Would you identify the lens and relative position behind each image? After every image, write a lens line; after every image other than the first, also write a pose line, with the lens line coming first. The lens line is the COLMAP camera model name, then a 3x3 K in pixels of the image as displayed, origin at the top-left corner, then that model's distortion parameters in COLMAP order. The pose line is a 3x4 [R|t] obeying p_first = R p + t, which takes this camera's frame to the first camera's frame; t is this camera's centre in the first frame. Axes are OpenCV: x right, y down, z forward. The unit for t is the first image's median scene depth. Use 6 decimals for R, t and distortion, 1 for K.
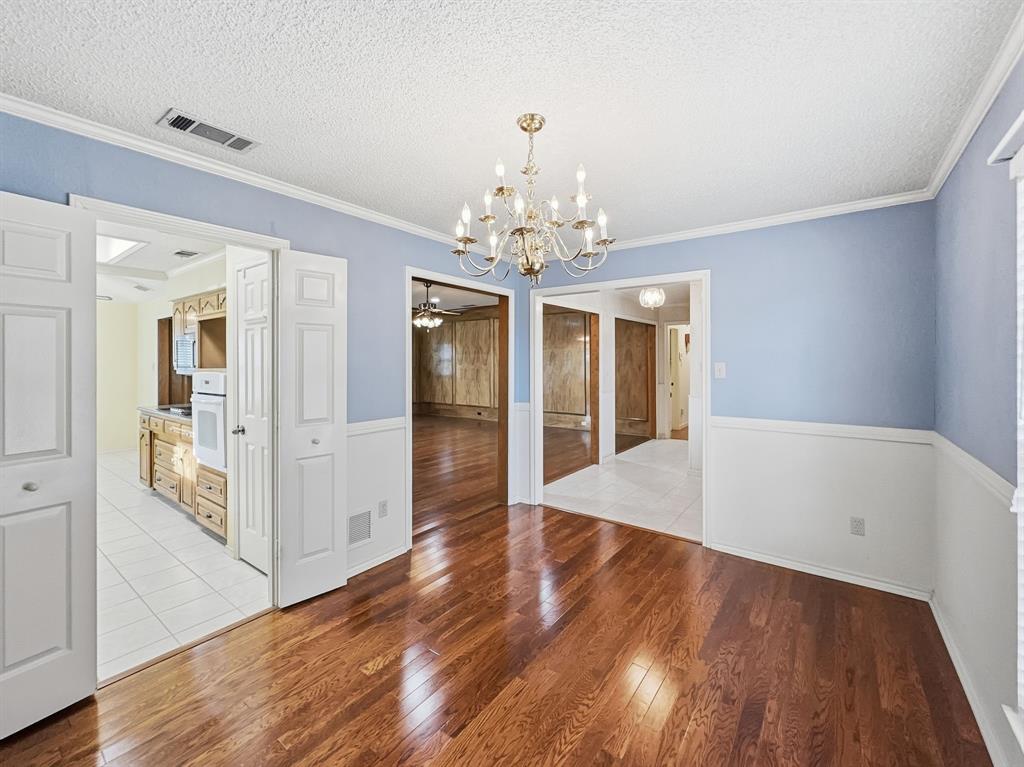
lens RADIAL K [[424.2, 0, 510.8], [0, 424.2, 362.8], [0, 0, 1]] dist [-0.000689, -0.000081]
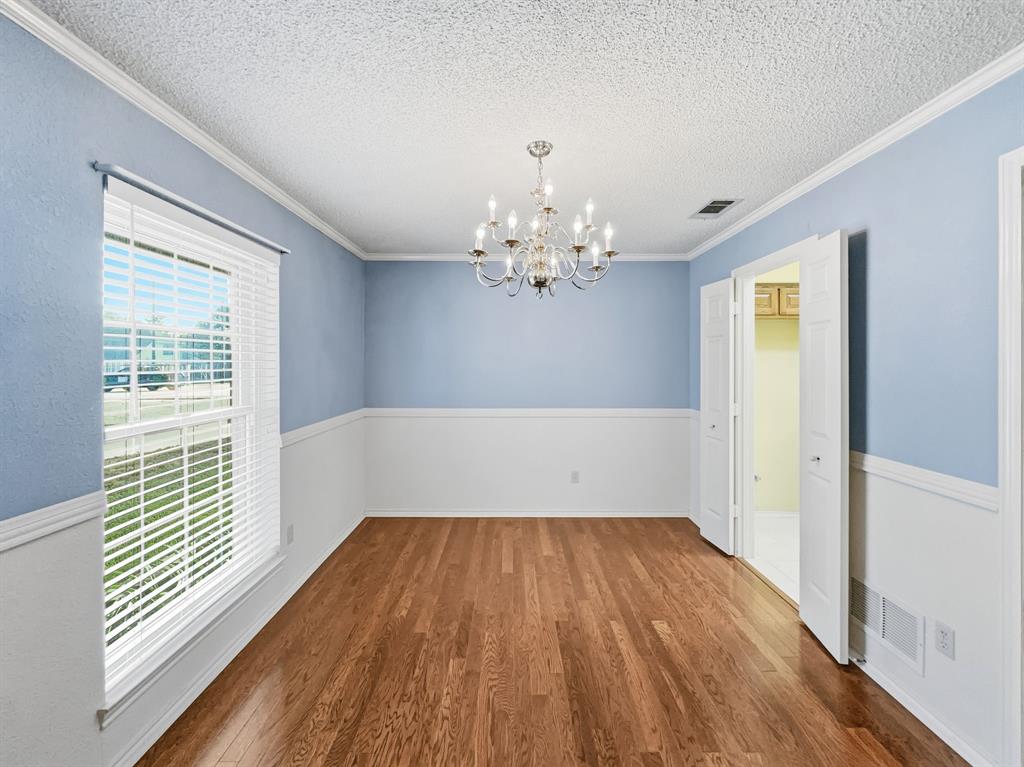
lens RADIAL K [[424.2, 0, 510.8], [0, 424.2, 362.8], [0, 0, 1]] dist [-0.000689, -0.000081]
pose [[-0.796343, 0.005606, -0.604819, 0.732448], [0.003509, 0.999983, 0.004648, -0.018120], [0.604835, 0.001579, -0.796349, 1.736647]]
